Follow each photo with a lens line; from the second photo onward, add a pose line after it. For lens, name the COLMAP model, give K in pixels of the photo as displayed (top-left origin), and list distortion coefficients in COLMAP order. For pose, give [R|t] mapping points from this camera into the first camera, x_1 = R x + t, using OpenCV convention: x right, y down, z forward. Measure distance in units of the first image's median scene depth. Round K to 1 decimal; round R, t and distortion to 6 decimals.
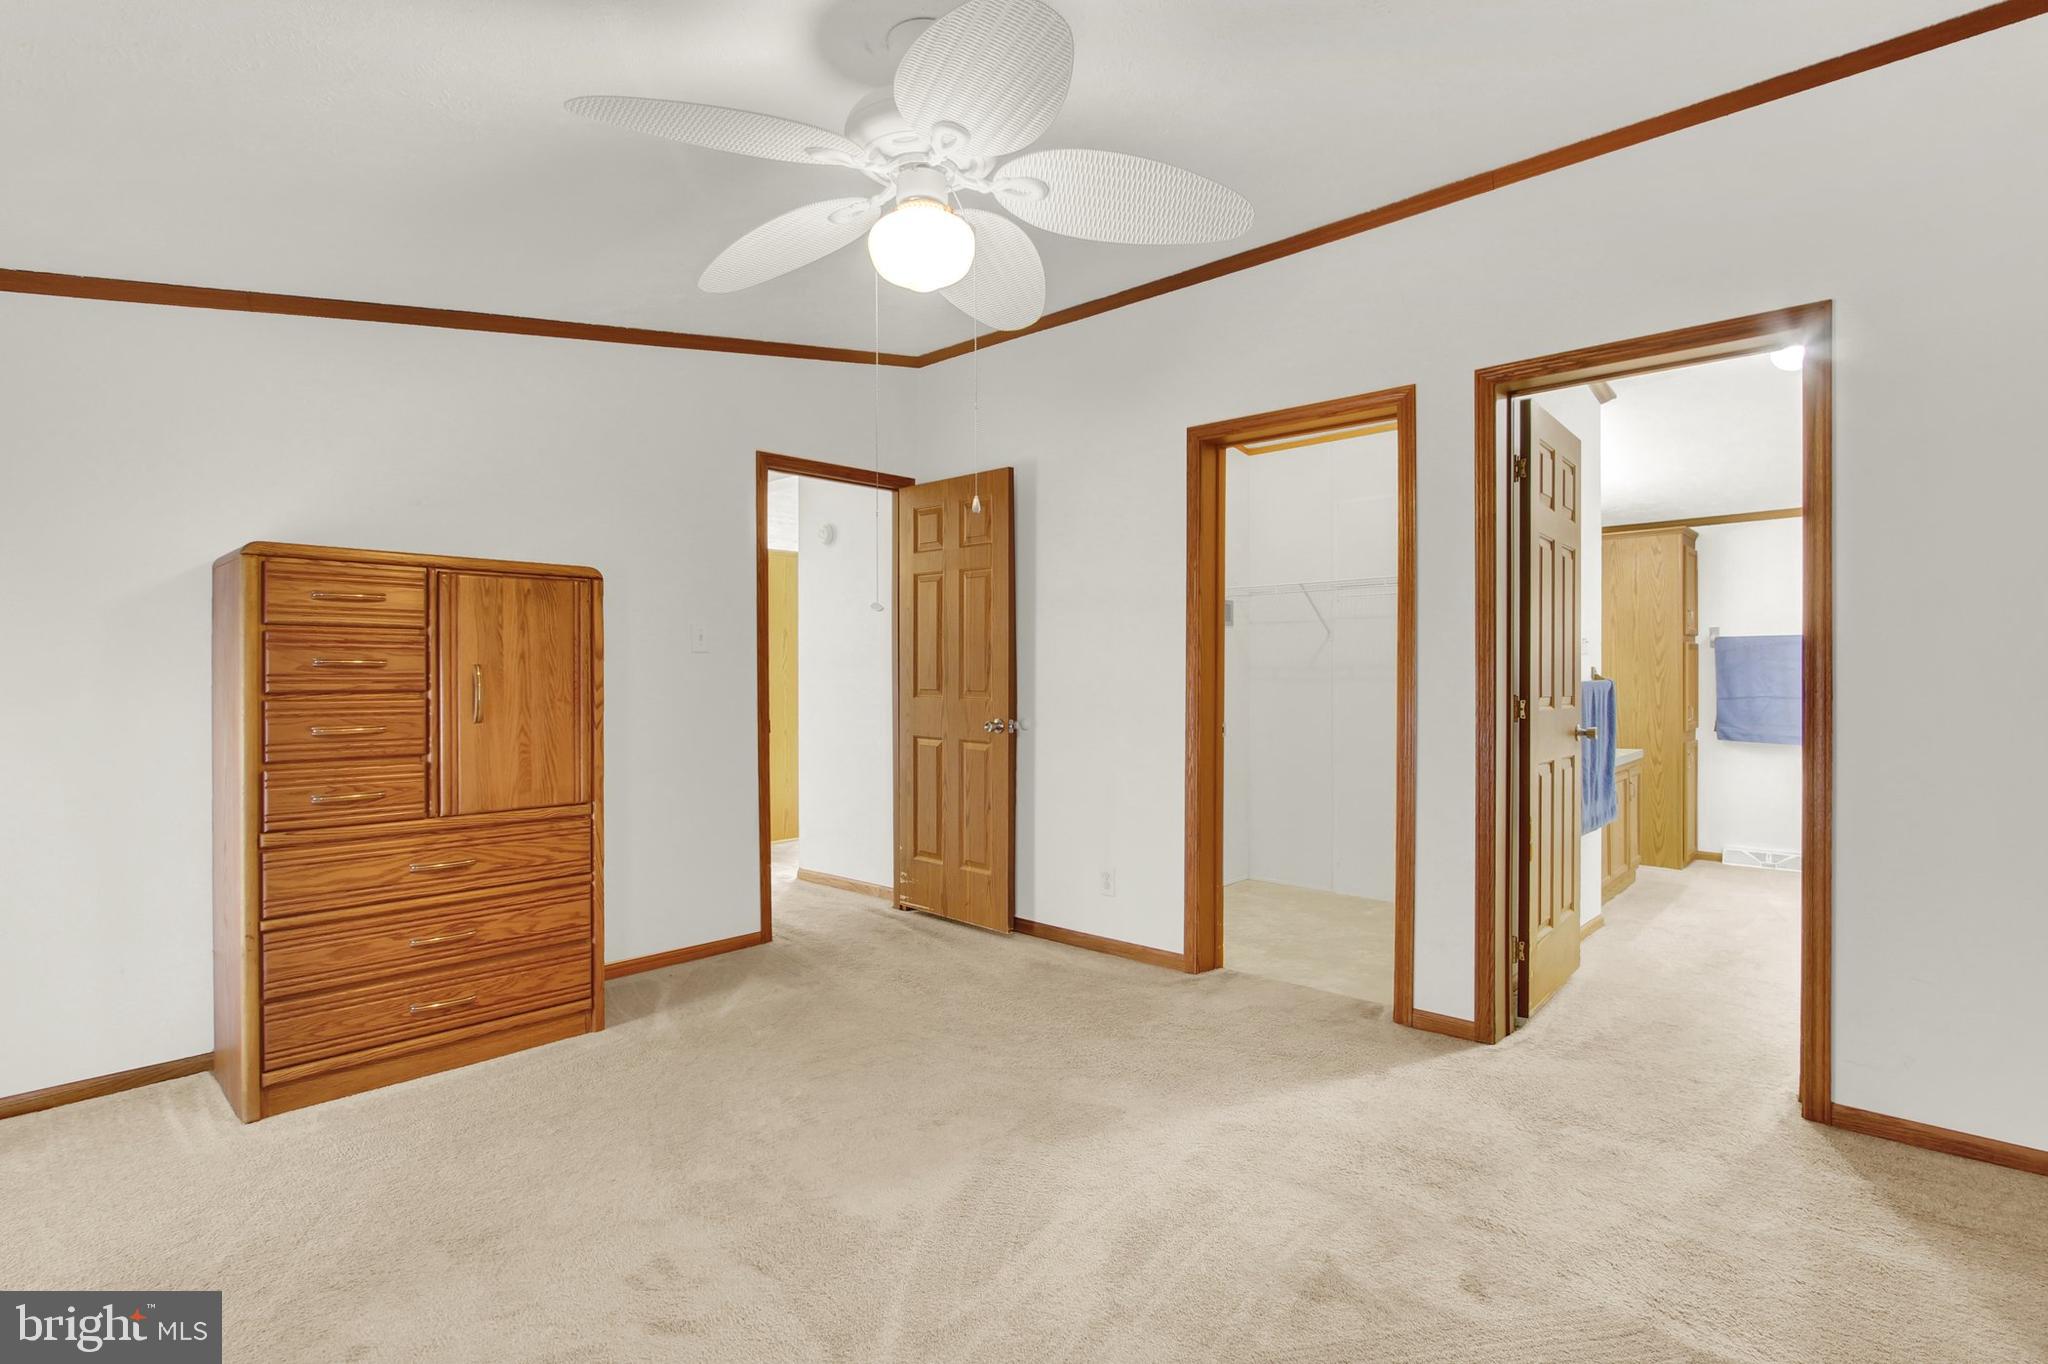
lens RADIAL K [[1001.2, 0, 1040.3], [0, 1001.2, 682.3], [0, 0, 1]] dist [0.000186, -0.000093]
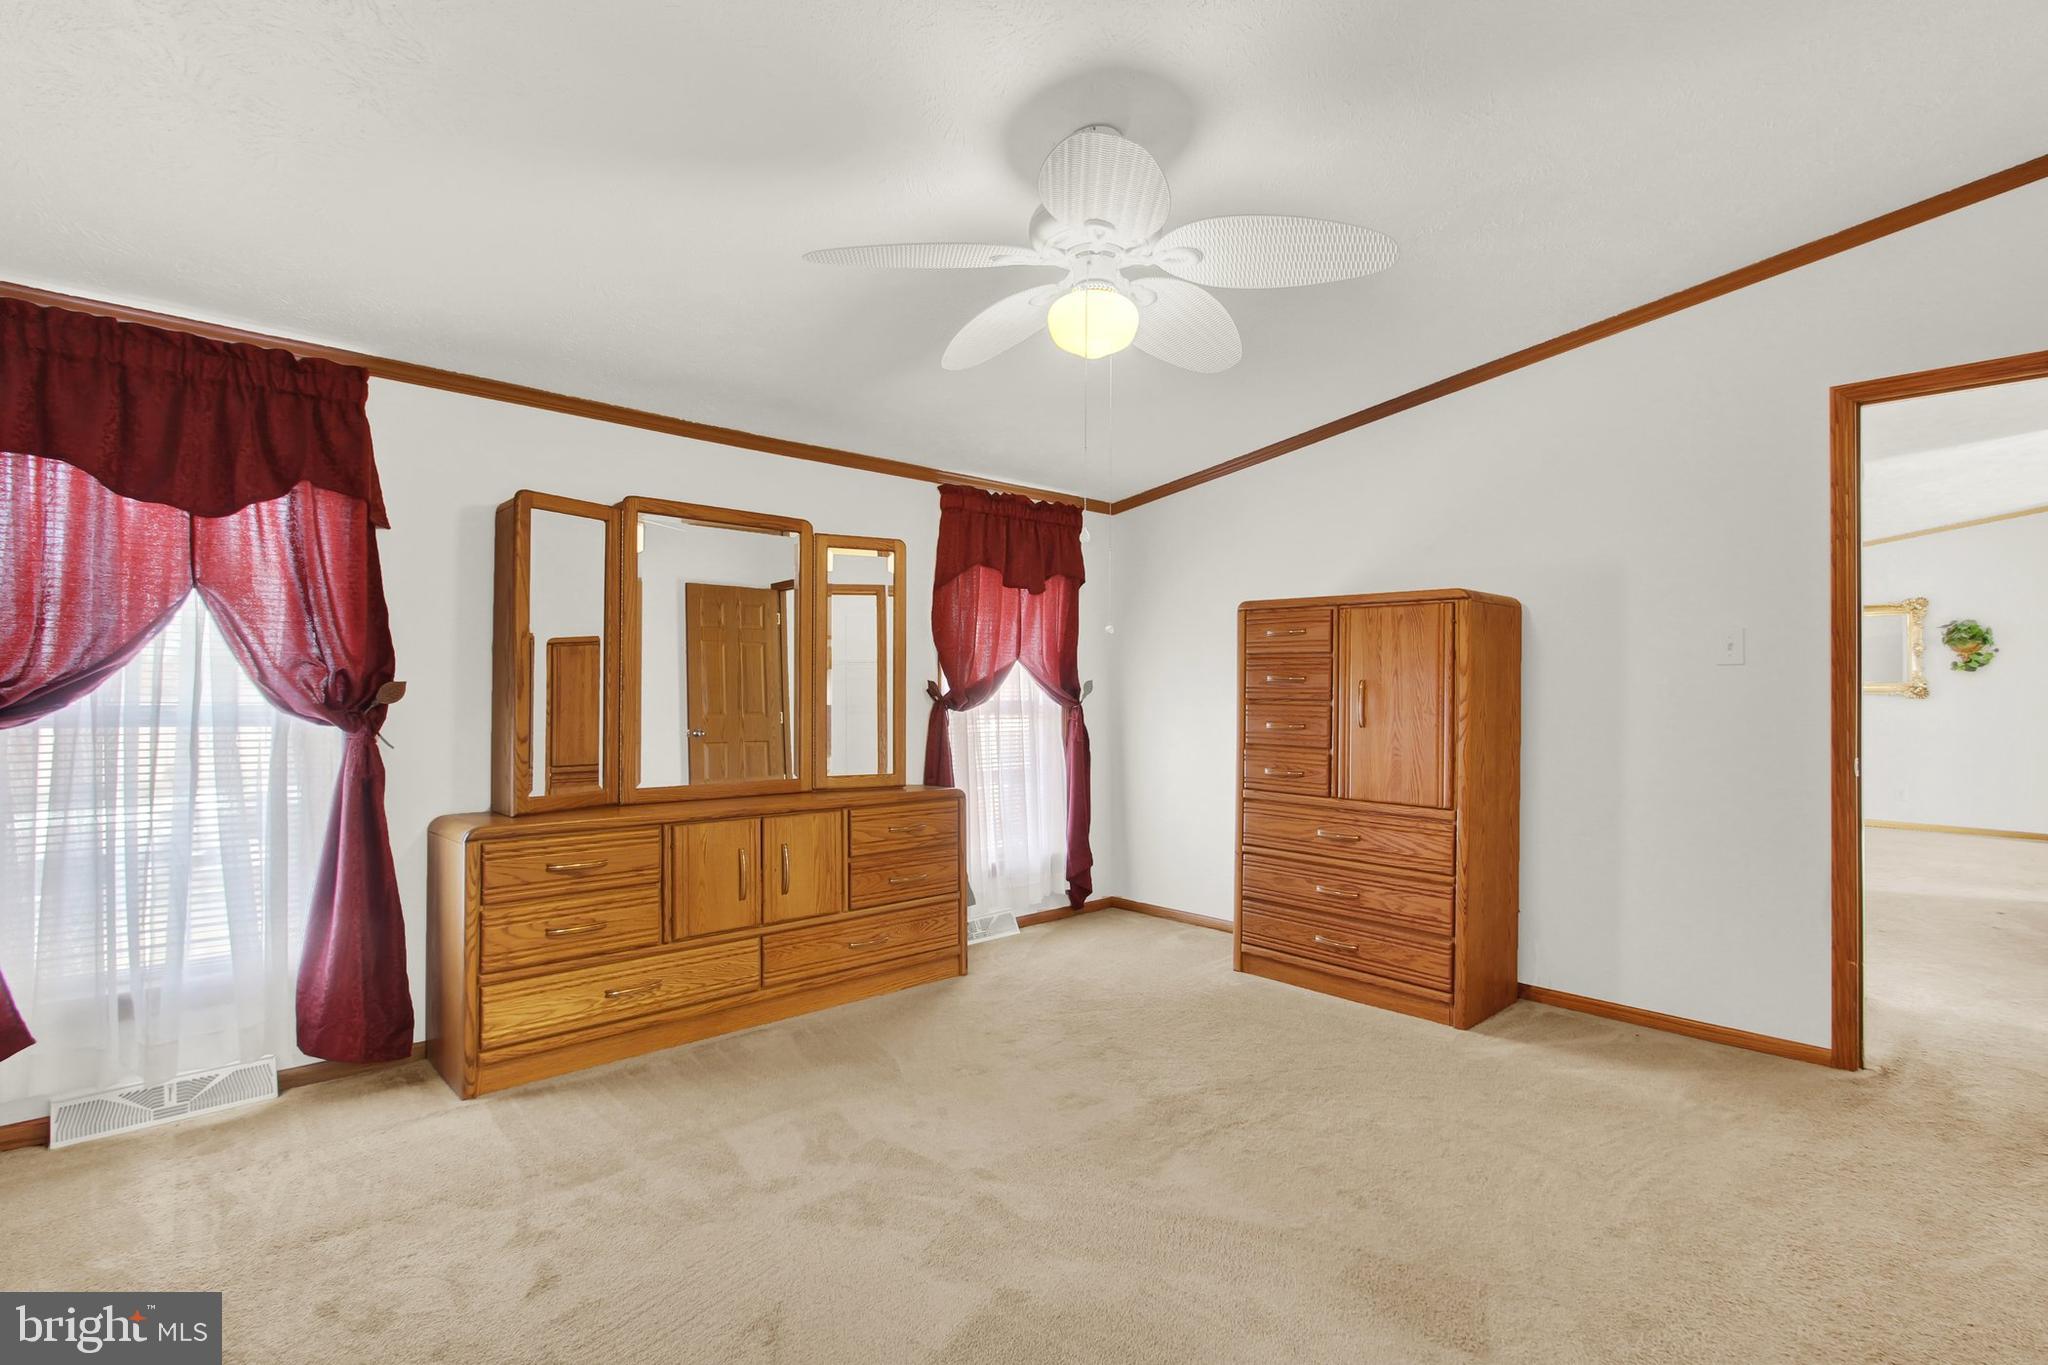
lens RADIAL K [[1001.2, 0, 1014.6], [0, 1001.2, 685.4], [0, 0, 1]] dist [0.000186, -0.000093]
pose [[-0.093024, 0.000485, -0.995664, 0.684614], [-0.016230, 0.999866, 0.002003, -0.006628], [0.995532, 0.016346, -0.093004, 0.664663]]
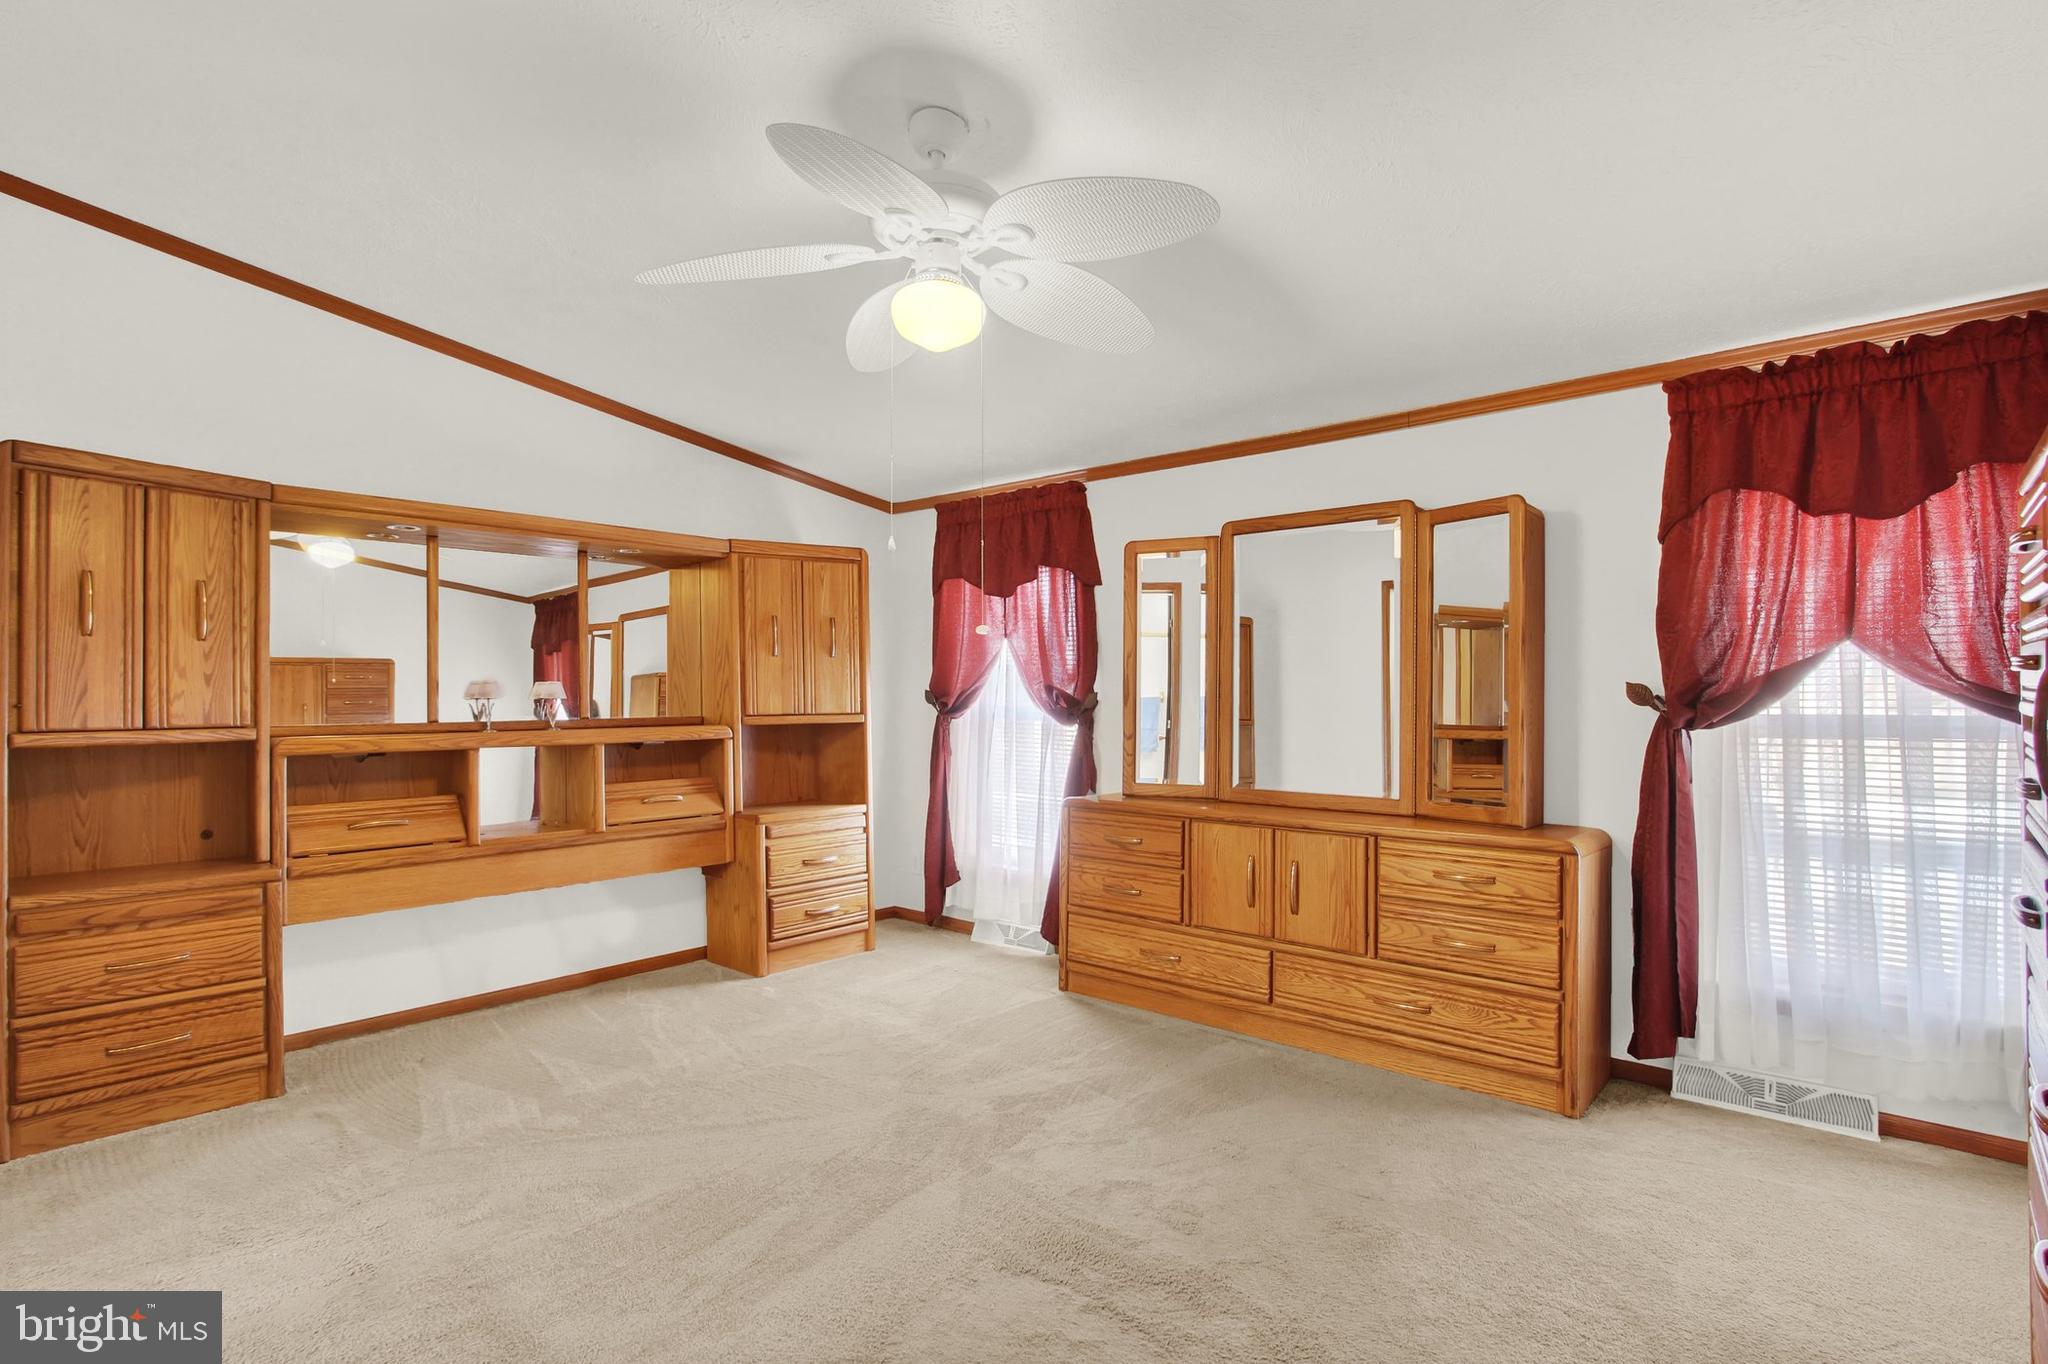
lens RADIAL K [[1001.2, 0, 1007.6], [0, 1001.2, 686.2], [0, 0, 1]] dist [0.000186, -0.000093]
pose [[-0.999981, 0.005332, 0.003006, -0.122512], [0.005335, 0.999985, 0.000826, -0.009131], [-0.003002, 0.000842, -0.999995, 1.373471]]
